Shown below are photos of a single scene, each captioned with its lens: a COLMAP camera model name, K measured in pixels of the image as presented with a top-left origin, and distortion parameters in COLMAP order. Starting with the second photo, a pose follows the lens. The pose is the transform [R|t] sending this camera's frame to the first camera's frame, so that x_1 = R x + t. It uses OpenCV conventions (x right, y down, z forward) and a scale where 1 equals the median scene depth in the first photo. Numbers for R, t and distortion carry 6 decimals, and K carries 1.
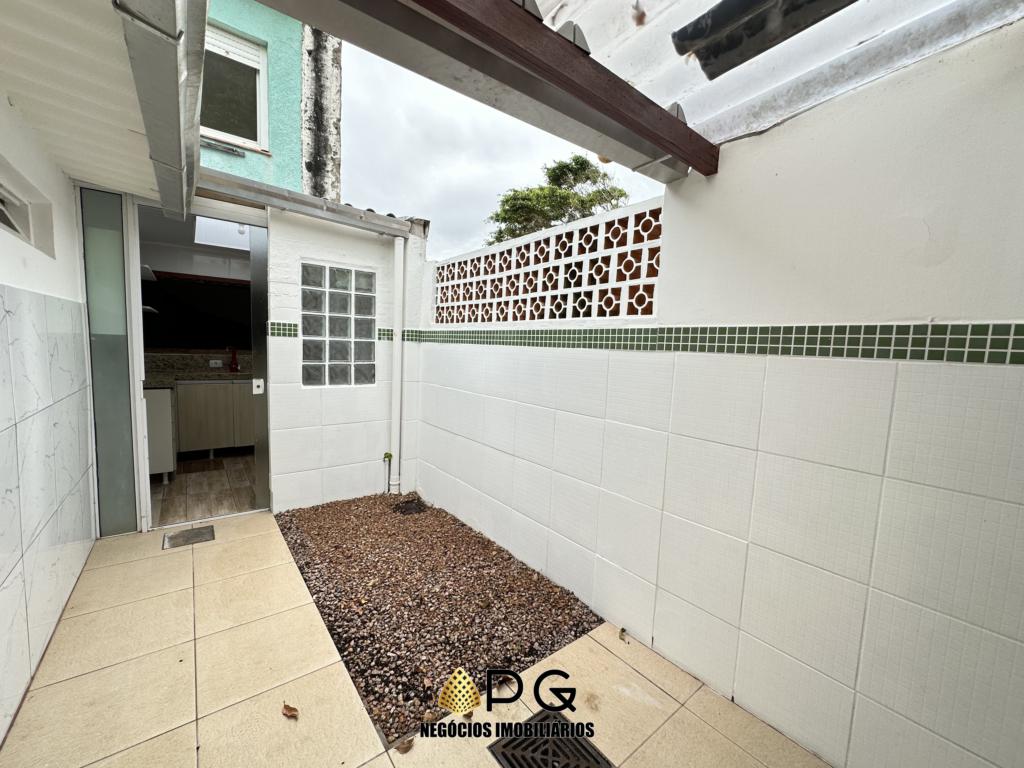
lens RADIAL K [[407.5, 0, 512.3], [0, 407.5, 384.0], [0, 0, 1]] dist [-0.000567, -0.000426]
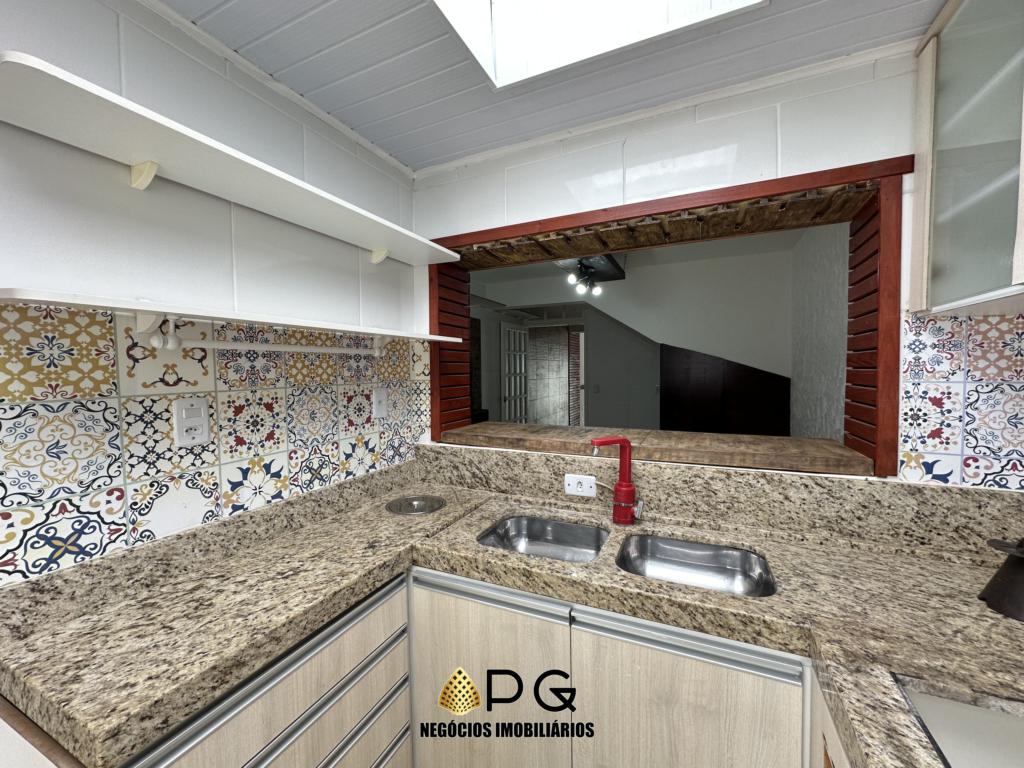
lens RADIAL K [[407.5, 0, 513.0], [0, 407.5, 385.1], [0, 0, 1]] dist [-0.000567, -0.000426]
pose [[0.454468, -0.013979, -0.890653, -0.460350], [-0.051899, 0.997763, -0.042142, -0.111958], [0.889250, 0.065376, 0.452726, 0.797163]]
